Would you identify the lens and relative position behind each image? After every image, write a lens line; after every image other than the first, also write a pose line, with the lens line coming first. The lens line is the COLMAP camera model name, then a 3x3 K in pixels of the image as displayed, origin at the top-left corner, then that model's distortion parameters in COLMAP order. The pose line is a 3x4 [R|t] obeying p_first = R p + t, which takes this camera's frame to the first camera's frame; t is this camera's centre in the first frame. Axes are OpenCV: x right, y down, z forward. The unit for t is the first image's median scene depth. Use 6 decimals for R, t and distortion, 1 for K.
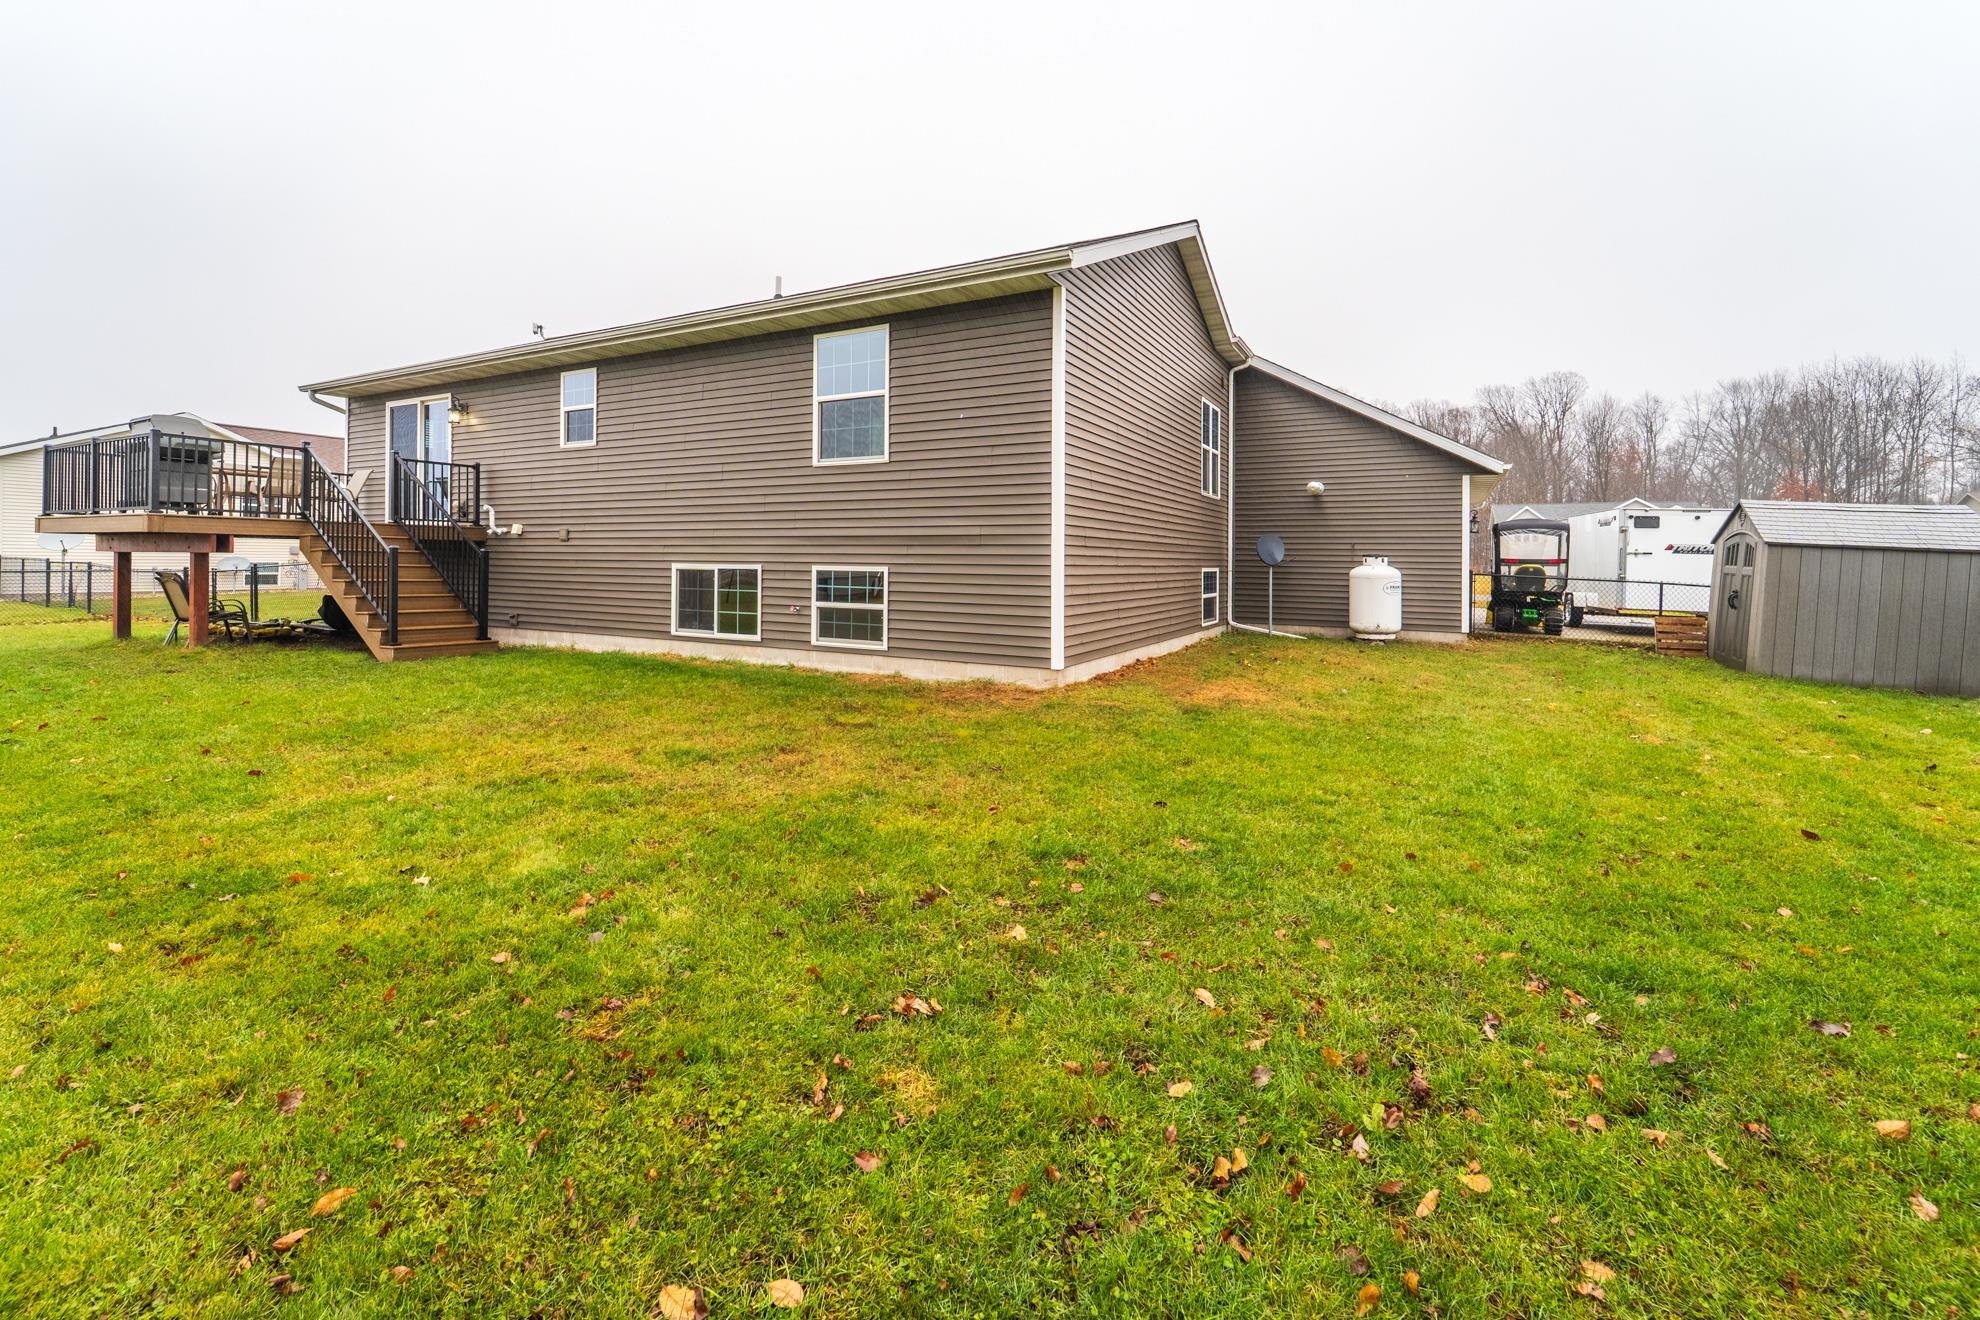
lens RADIAL K [[806.6, 0, 1065.7], [0, 806.6, 576.9], [0, 0, 1]] dist [0.004003, -0.001451]
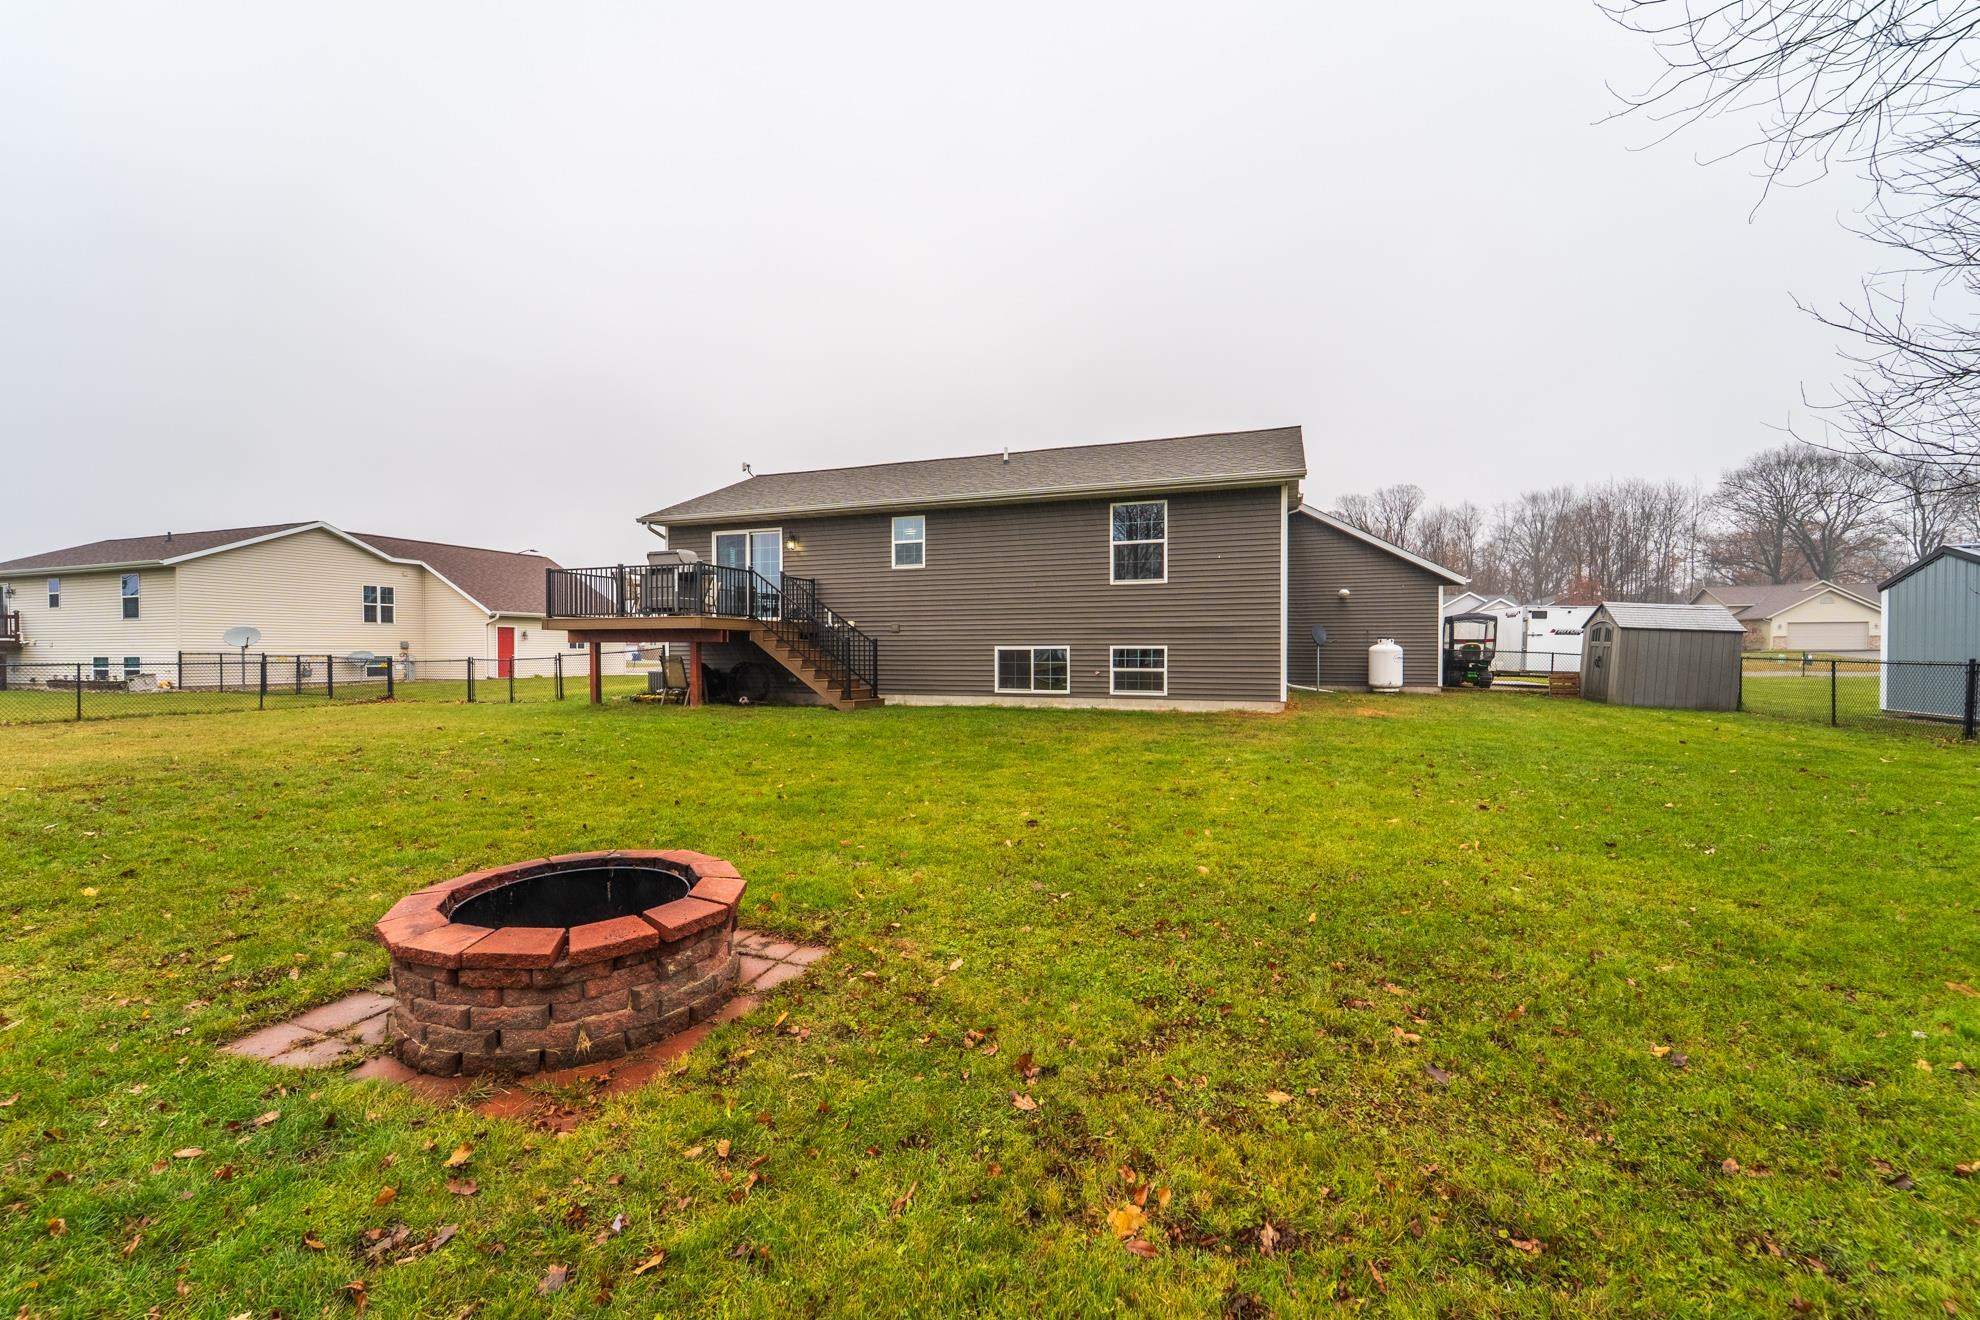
lens RADIAL K [[806.6, 0, 1021.1], [0, 806.6, 683.0], [0, 0, 1]] dist [0.004003, -0.001451]
pose [[0.989465, -0.017315, 0.143735, -0.542934], [0.014424, 0.999673, 0.021128, 0.017716], [-0.144054, -0.018832, 0.989391, -0.438583]]
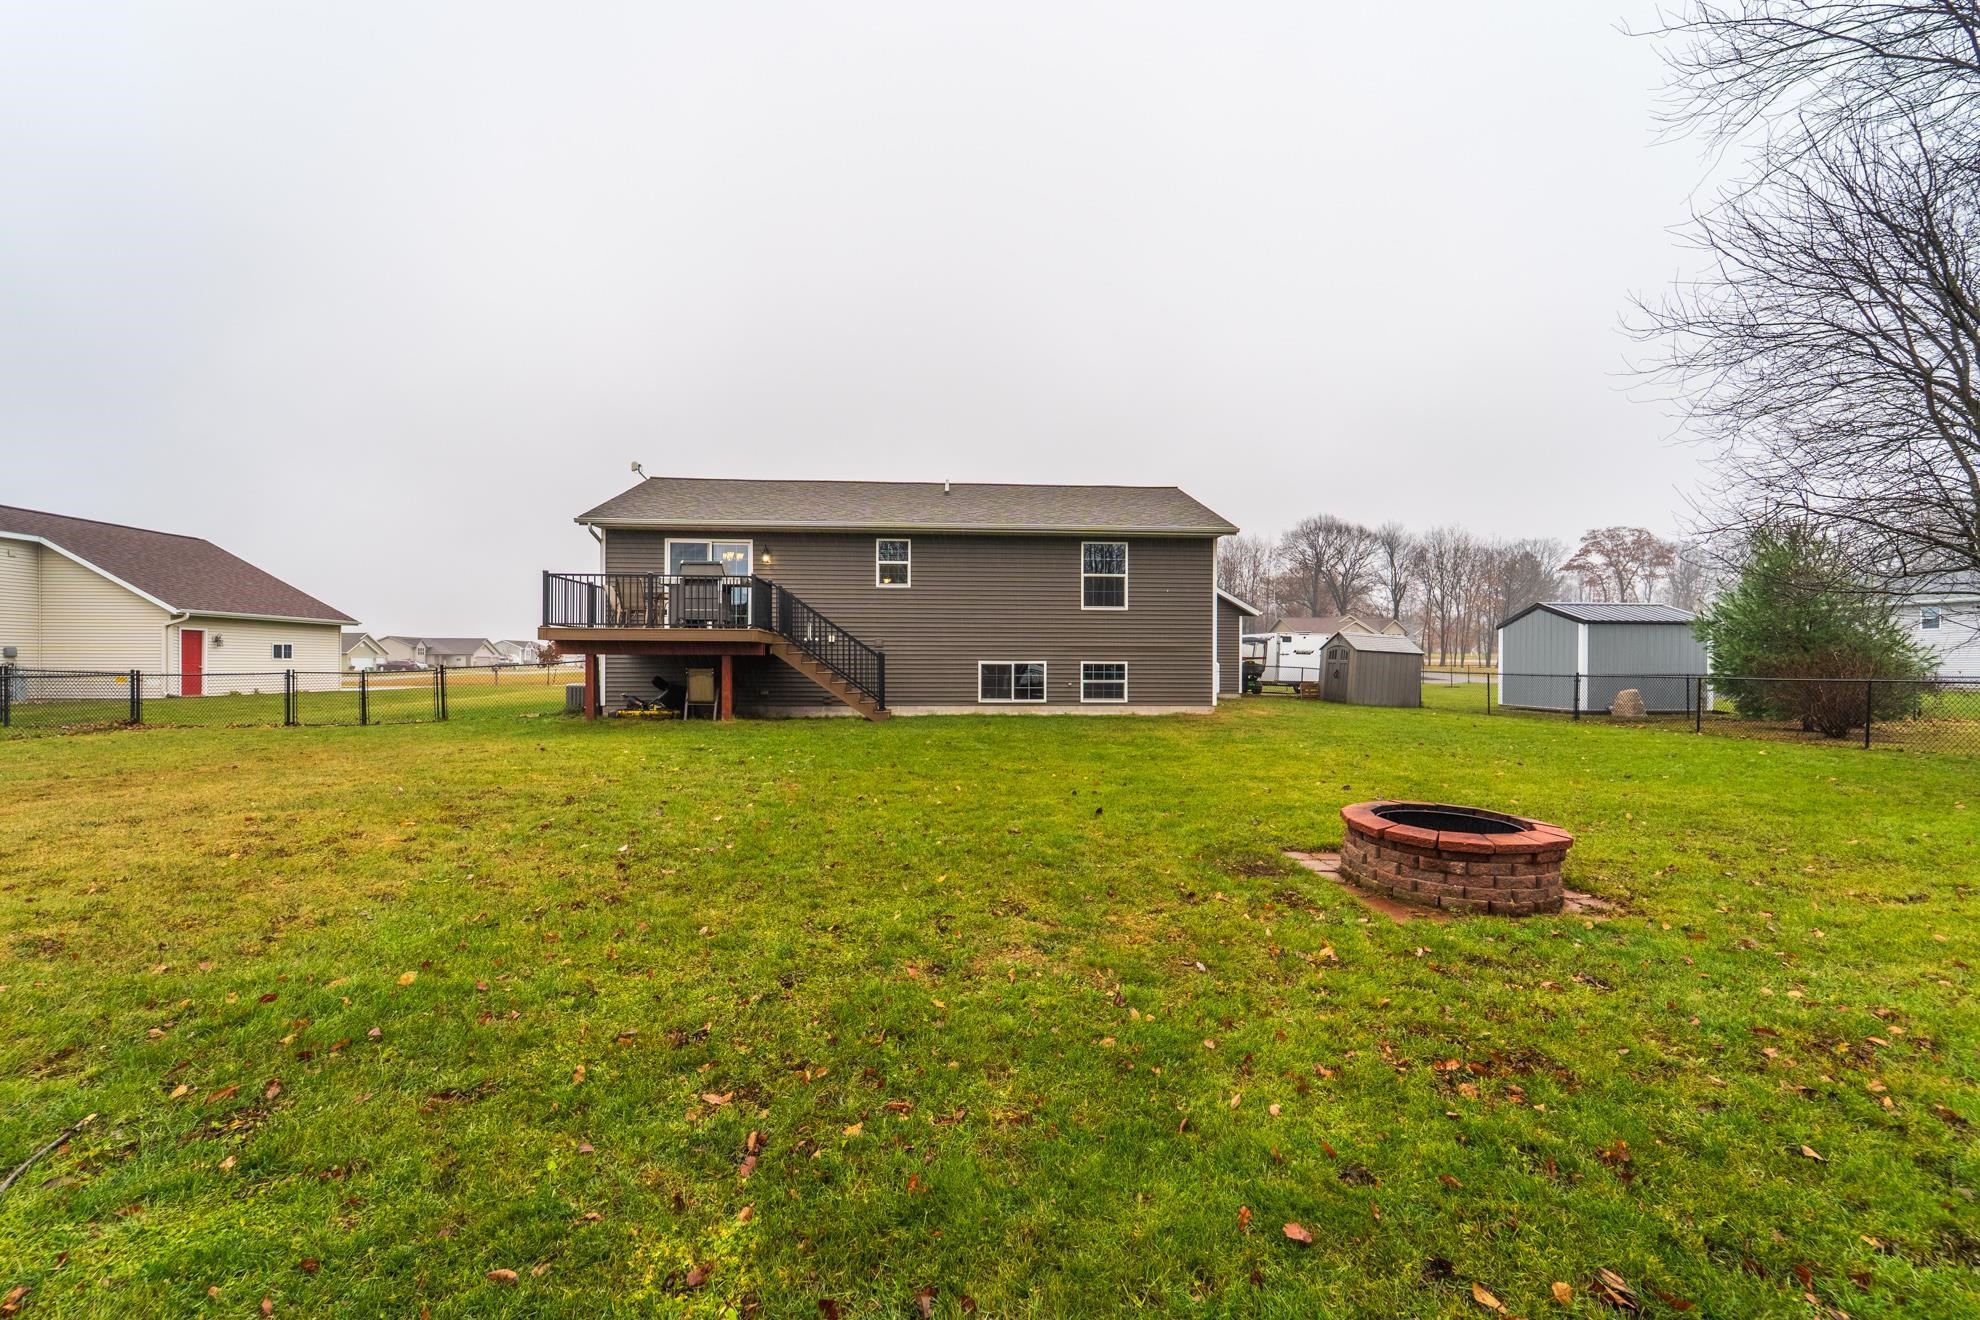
lens RADIAL K [[806.6, 0, 995.6], [0, 806.6, 666.4], [0, 0, 1]] dist [0.004003, -0.001451]
pose [[0.841513, -0.009590, 0.540152, -1.137745], [0.016239, 0.999840, -0.007547, 0.007052], [-0.539993, 0.015123, 0.841534, -0.380920]]
